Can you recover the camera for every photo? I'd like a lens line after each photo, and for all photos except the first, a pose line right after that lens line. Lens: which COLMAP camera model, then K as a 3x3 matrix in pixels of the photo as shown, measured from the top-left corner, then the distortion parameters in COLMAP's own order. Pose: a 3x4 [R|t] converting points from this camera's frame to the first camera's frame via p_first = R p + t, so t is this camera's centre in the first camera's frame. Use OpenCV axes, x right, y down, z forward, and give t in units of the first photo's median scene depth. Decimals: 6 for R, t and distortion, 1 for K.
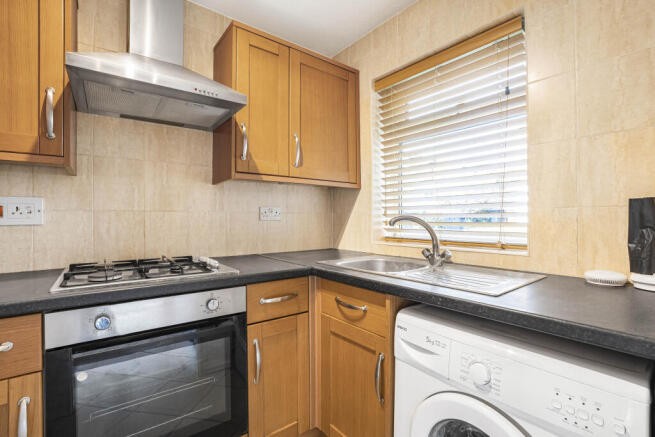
lens RADIAL K [[310.3, 0, 327.5], [0, 310.3, 218.5], [0, 0, 1]] dist [-0.001637, 0.020521]
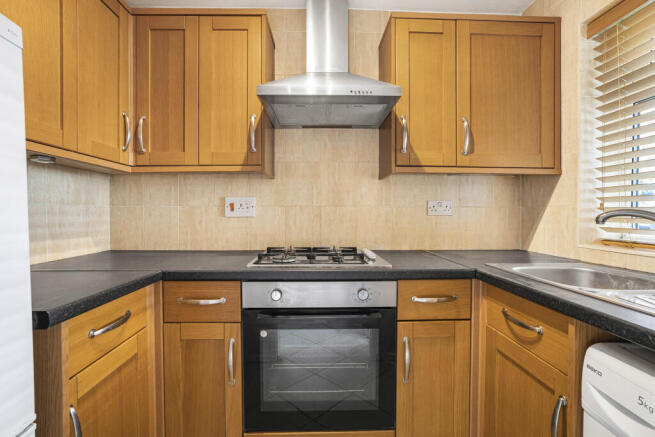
lens RADIAL K [[310.3, 0, 327.5], [0, 310.3, 218.5], [0, 0, 1]] dist [-0.001637, 0.020521]
pose [[0.829577, 0.014325, -0.558209, 0.087801], [-0.004387, 0.999807, 0.019137, 0.000476], [0.558376, -0.013427, 0.829480, 0.053802]]
